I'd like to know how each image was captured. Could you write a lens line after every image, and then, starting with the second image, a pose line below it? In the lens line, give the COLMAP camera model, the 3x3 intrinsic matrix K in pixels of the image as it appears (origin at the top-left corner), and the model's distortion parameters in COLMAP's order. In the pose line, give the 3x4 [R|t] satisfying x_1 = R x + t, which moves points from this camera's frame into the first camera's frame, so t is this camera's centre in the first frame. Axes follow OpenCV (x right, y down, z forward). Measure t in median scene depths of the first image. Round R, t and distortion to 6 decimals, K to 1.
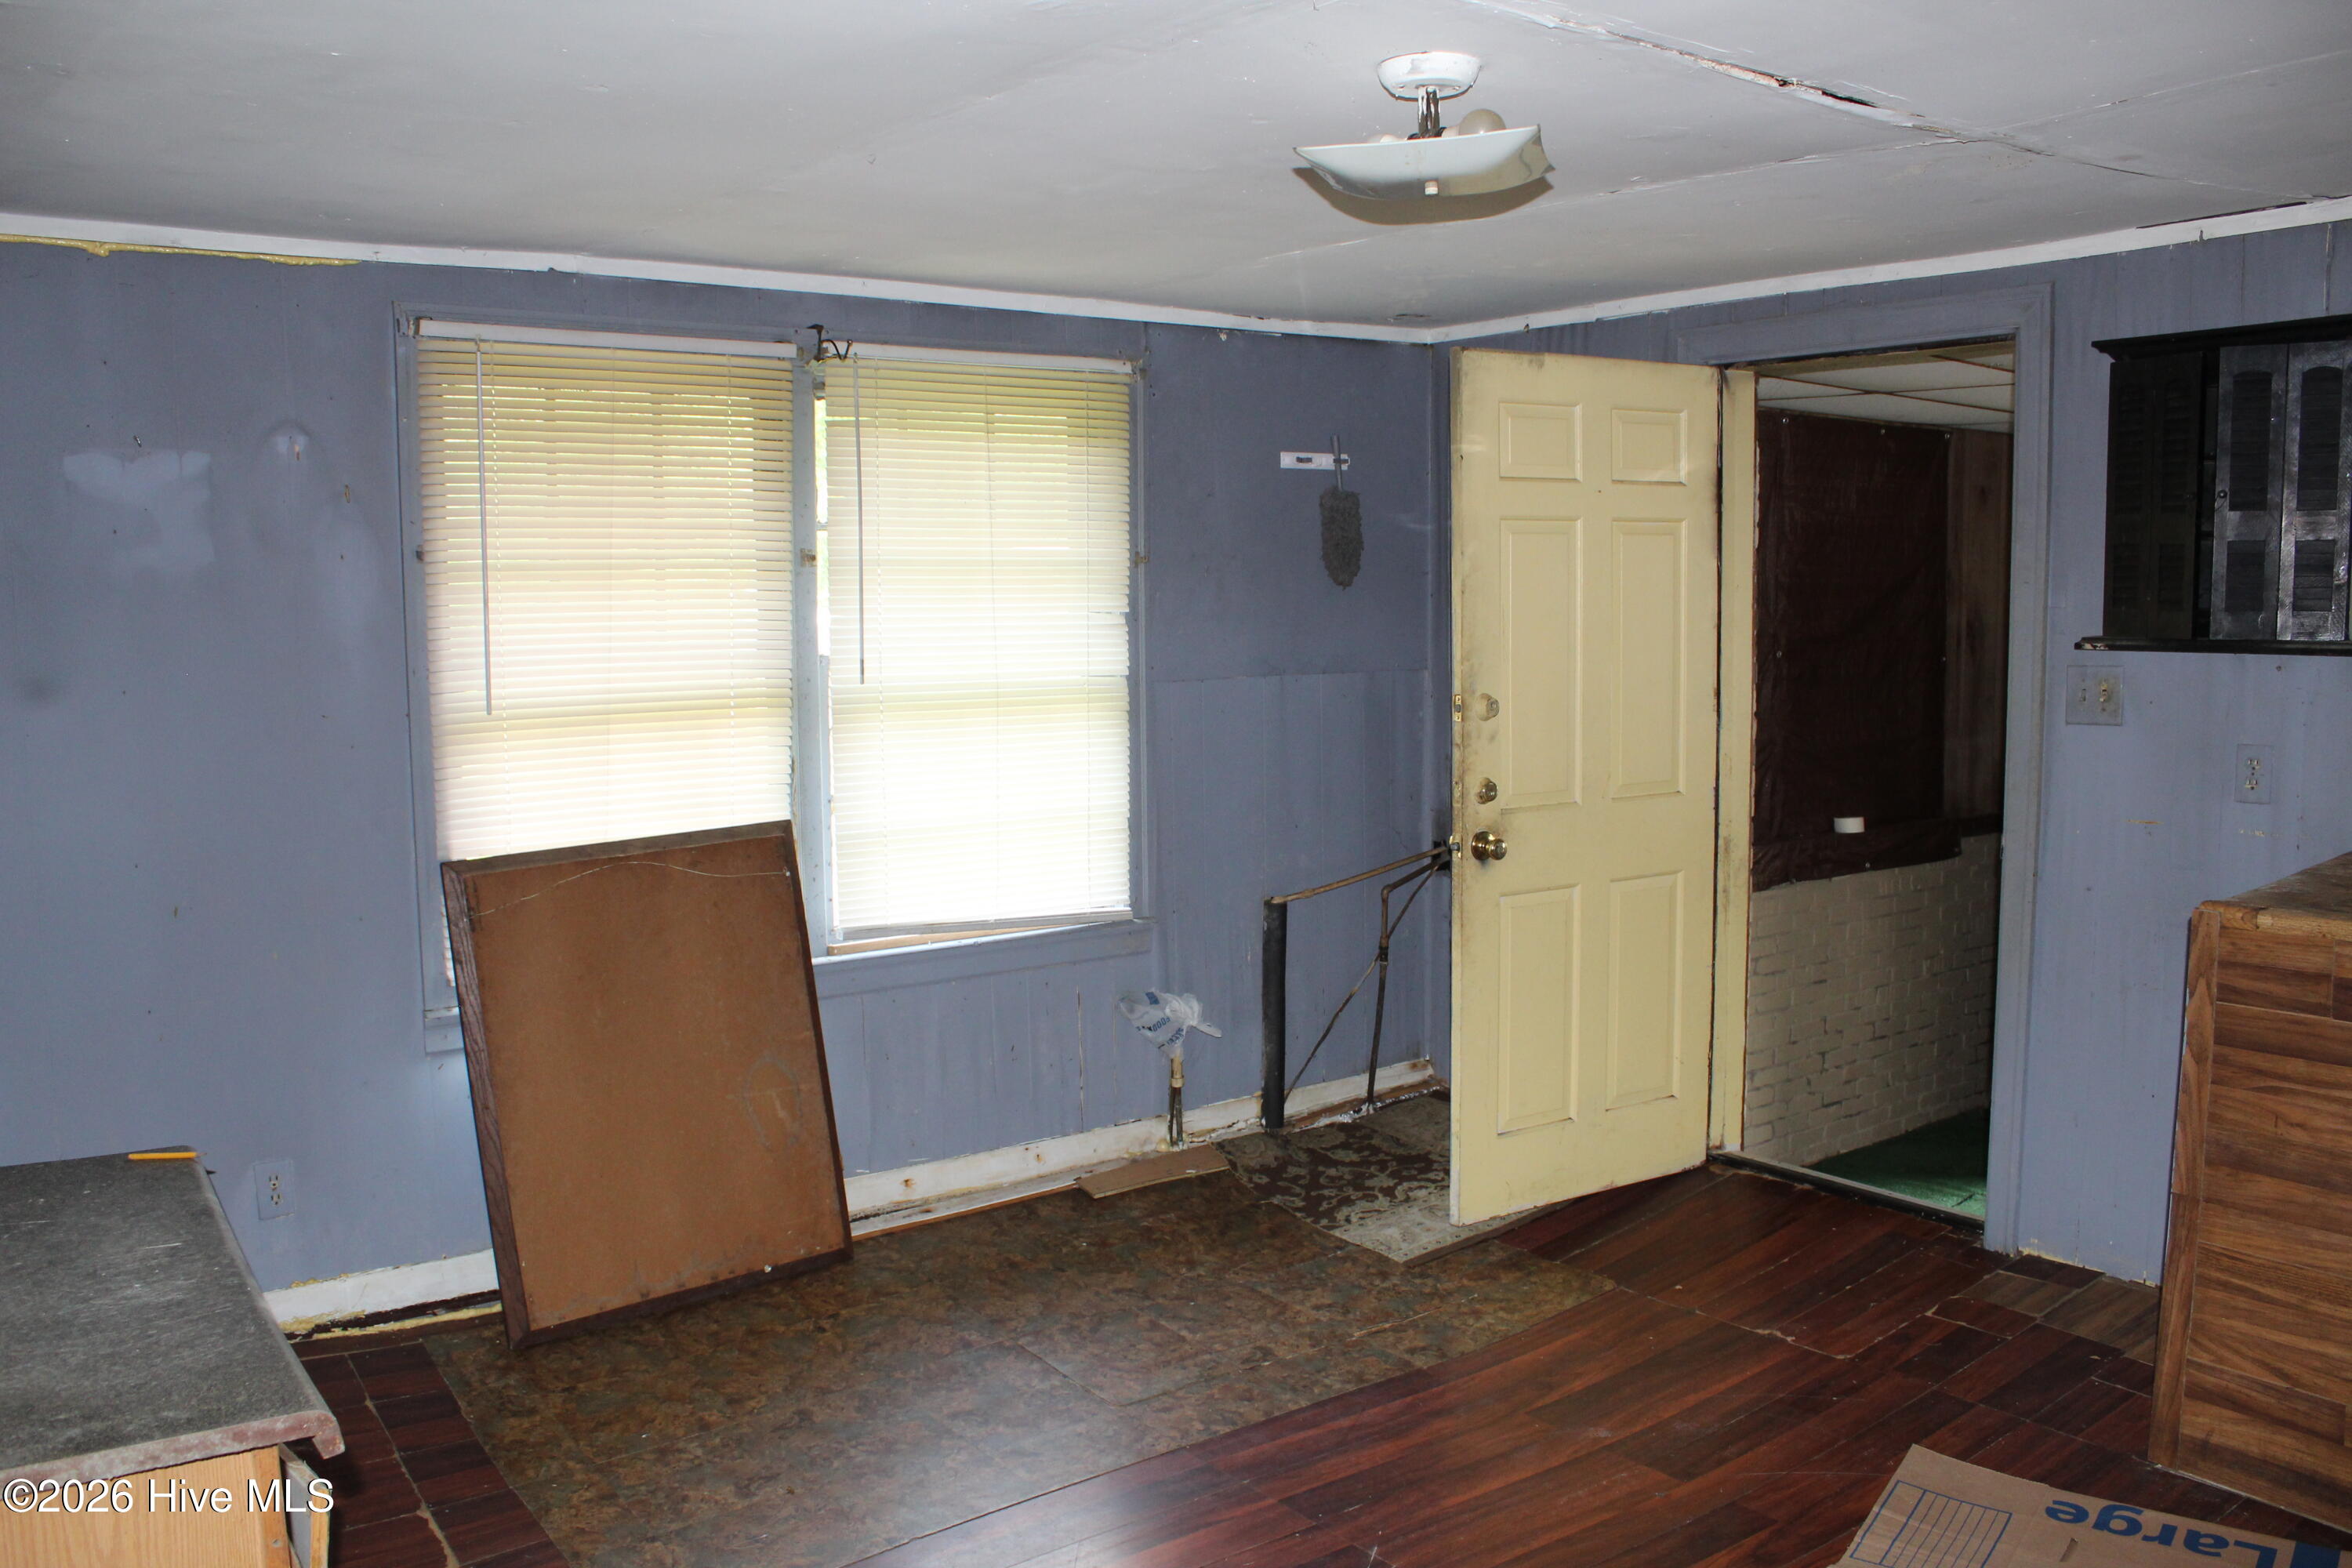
lens RADIAL K [[1952.3, 0, 1149.8], [0, 1952.3, 775.9], [0, 0, 1]] dist [-0.167725, 0.135451]
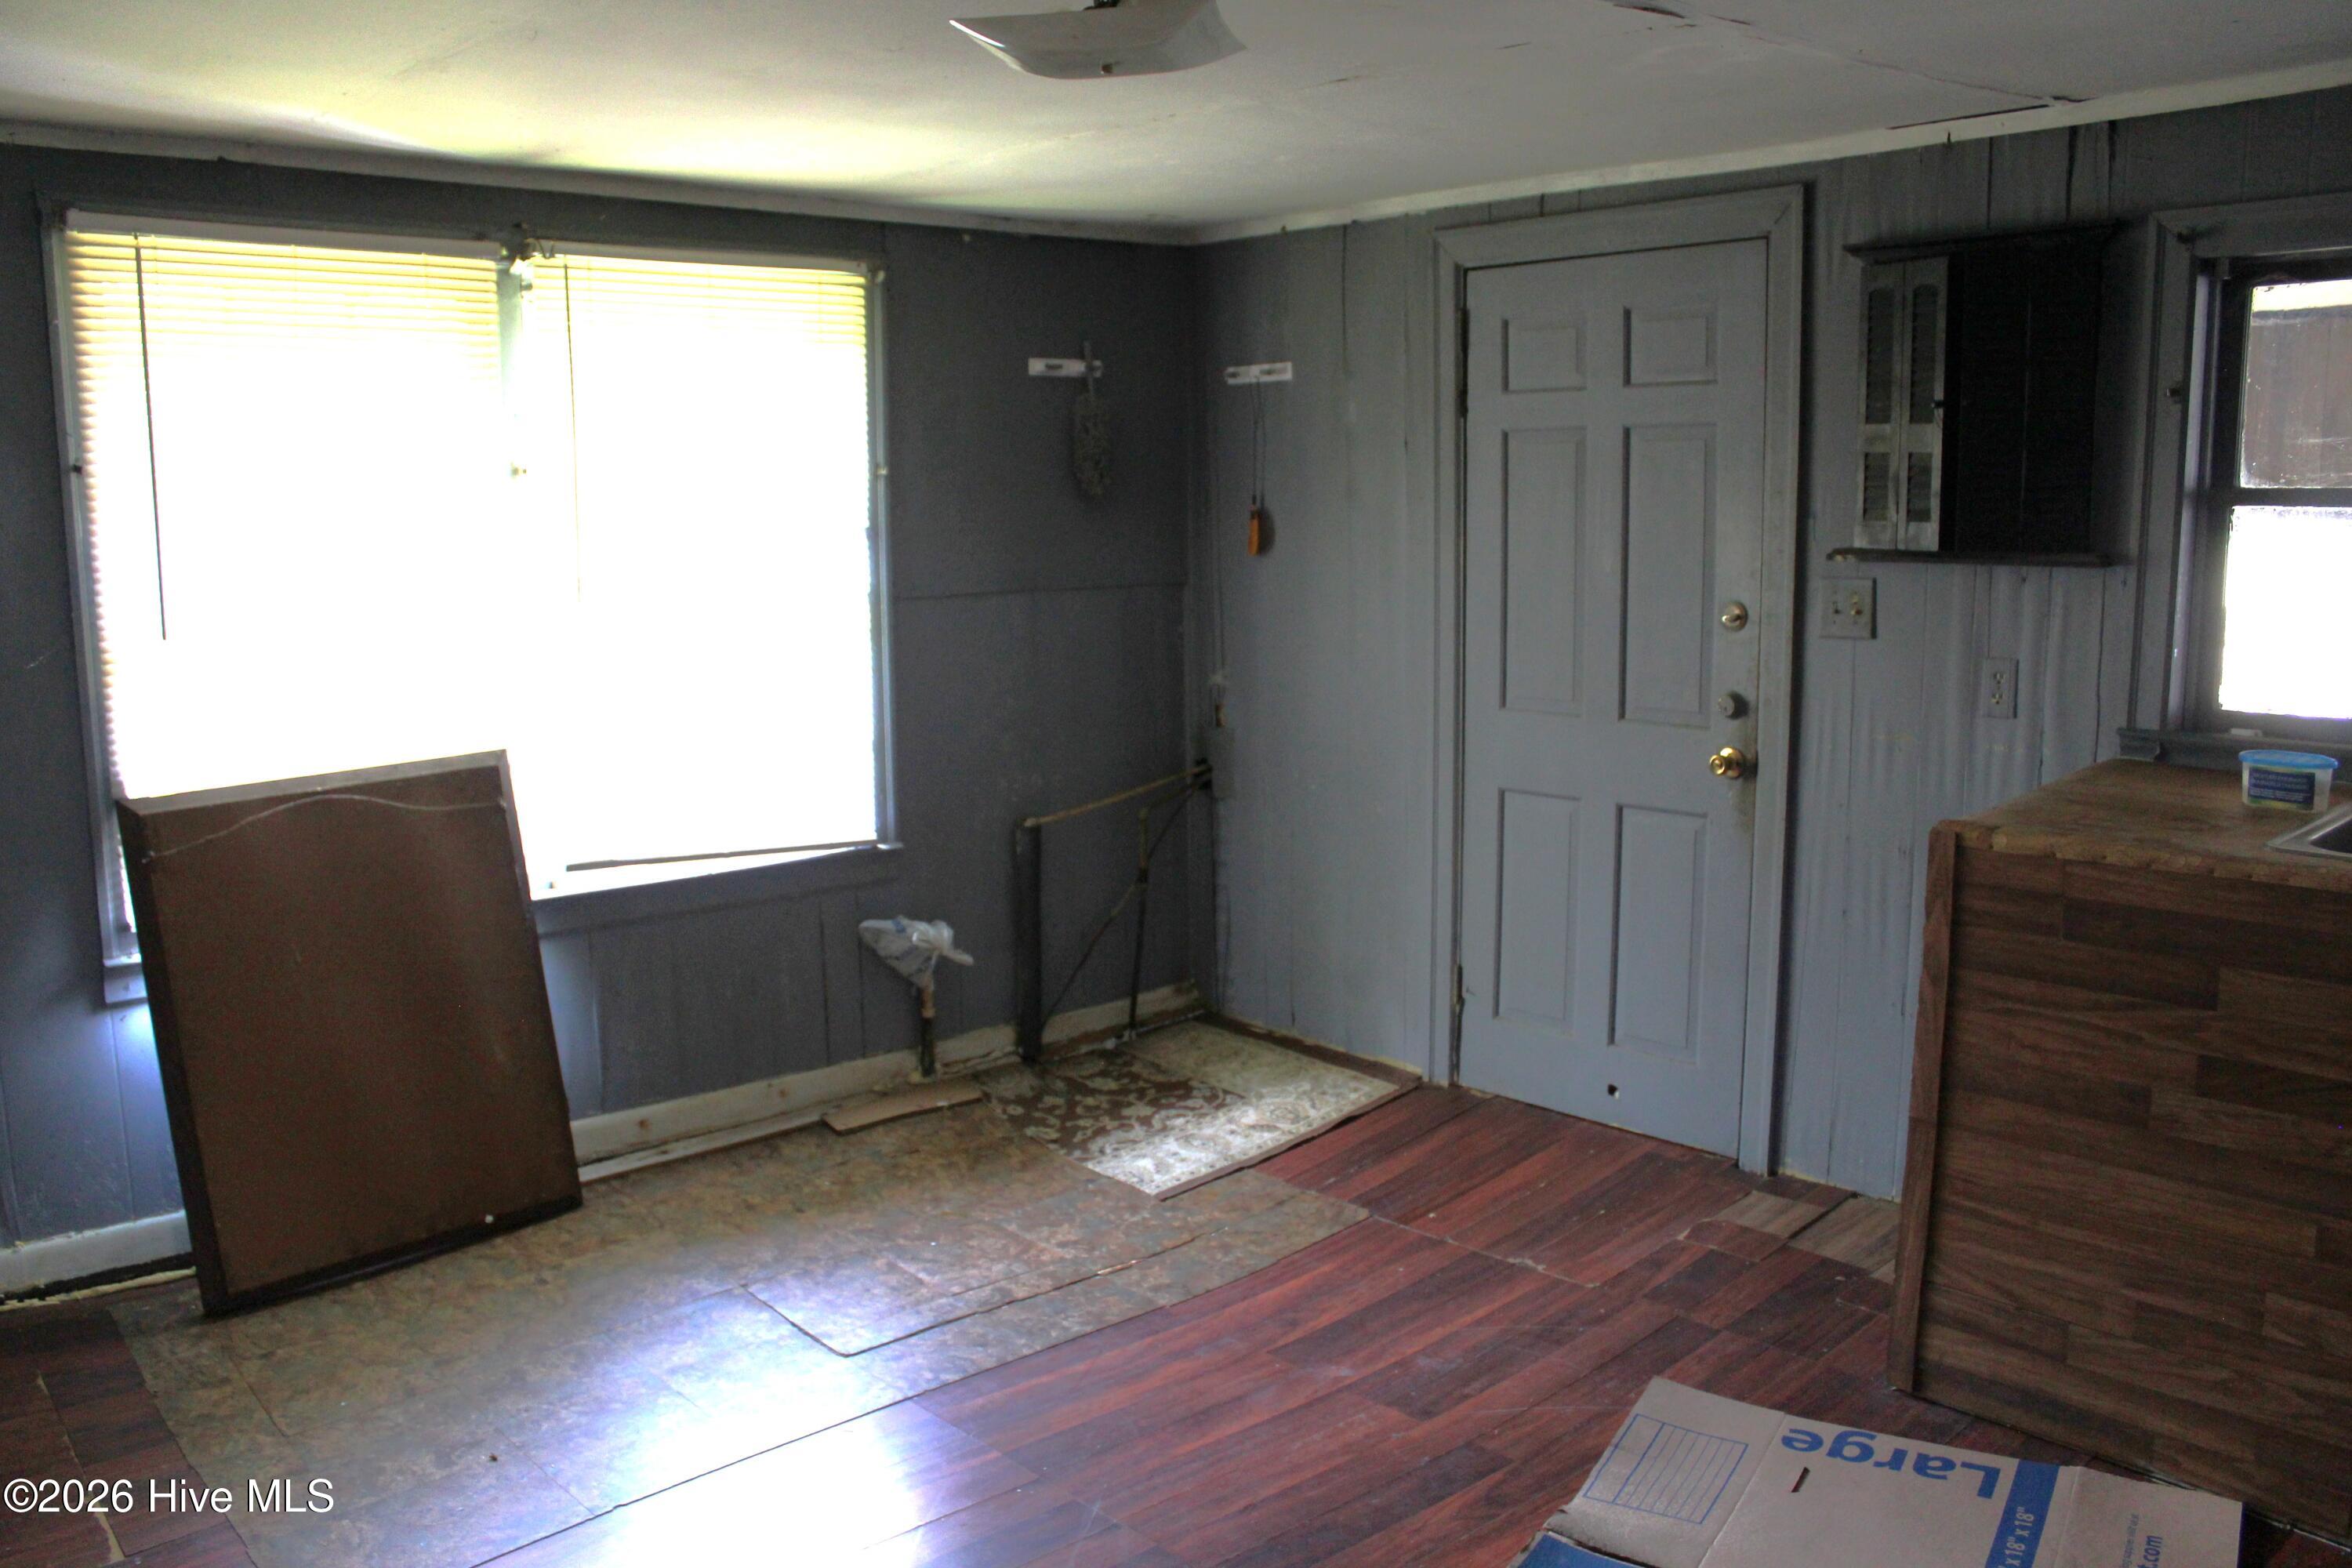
lens RADIAL K [[1952.3, 0, 1149.8], [0, 1952.3, 775.9], [0, 0, 1]] dist [-0.167725, 0.135451]
pose [[0.995514, -0.012247, 0.093820, 0.047846], [0.008112, 0.998984, 0.044321, -0.002781], [-0.094267, -0.043361, 0.994602, 0.043796]]
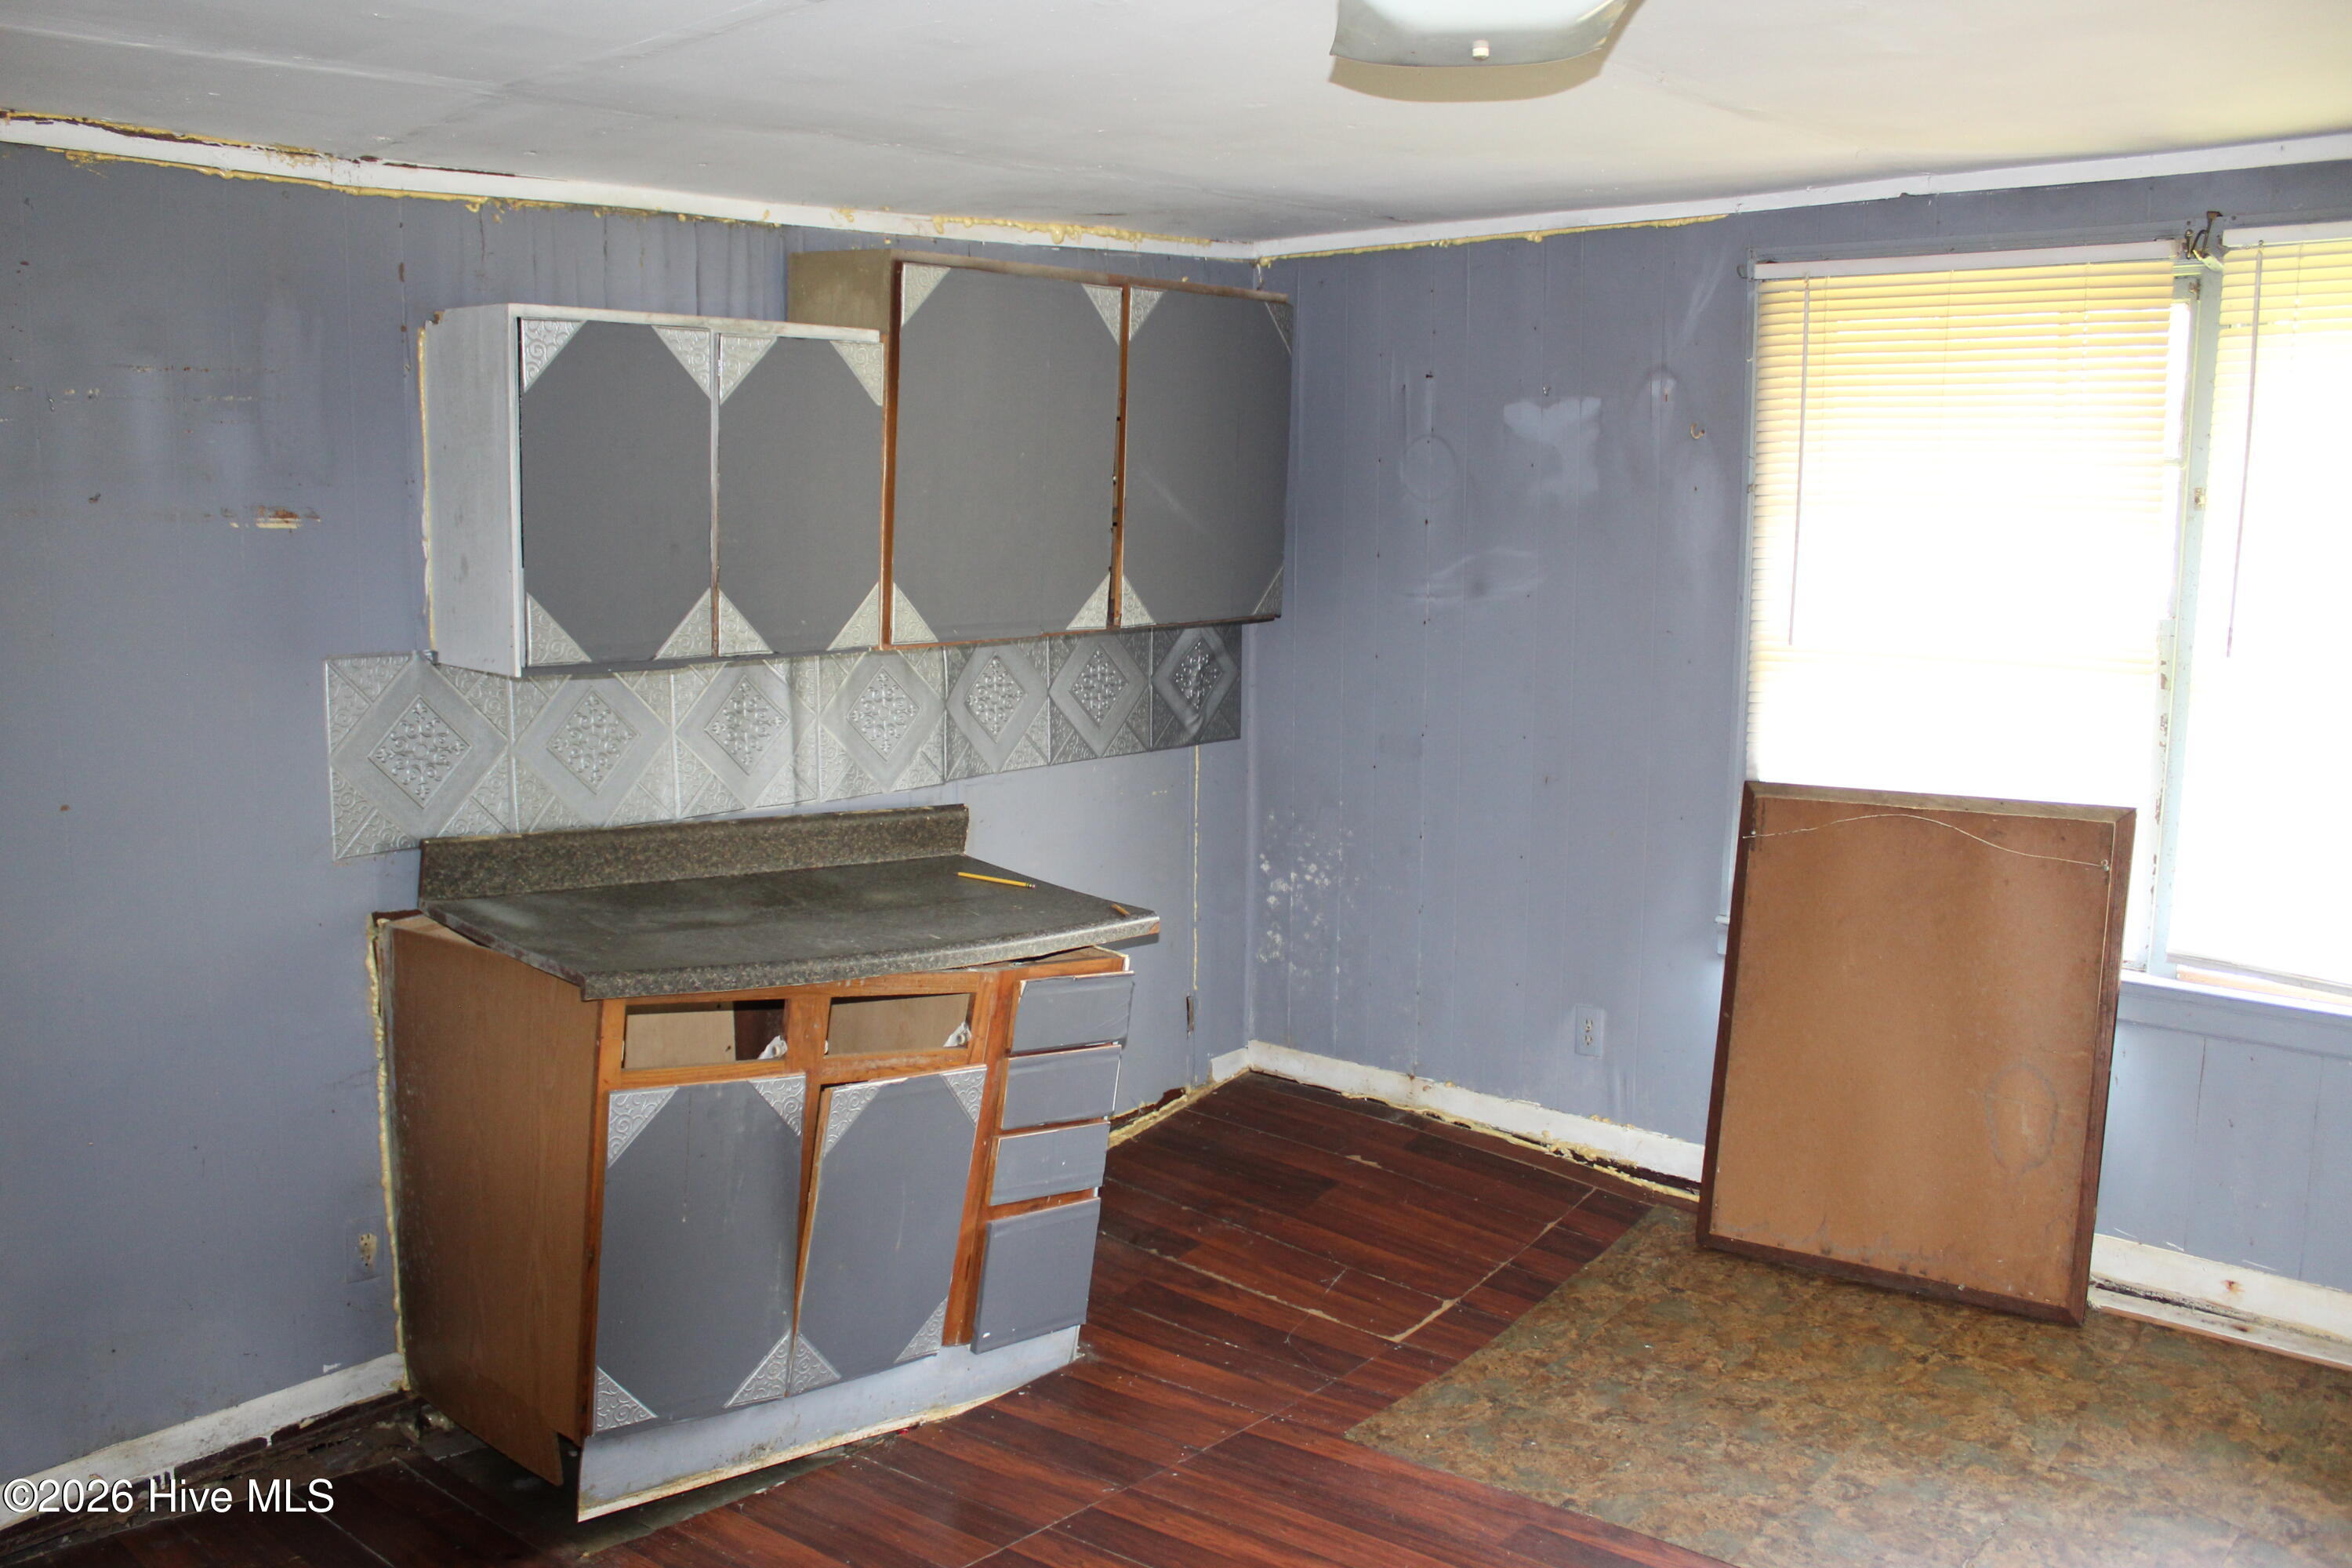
lens RADIAL K [[1952.3, 0, 1149.8], [0, 1952.3, 775.9], [0, 0, 1]] dist [-0.167725, 0.135451]
pose [[0.193712, 0.145771, -0.970168, 0.629295], [-0.100388, 0.986654, 0.128204, -0.063706], [0.975909, 0.072559, 0.205760, 0.486995]]
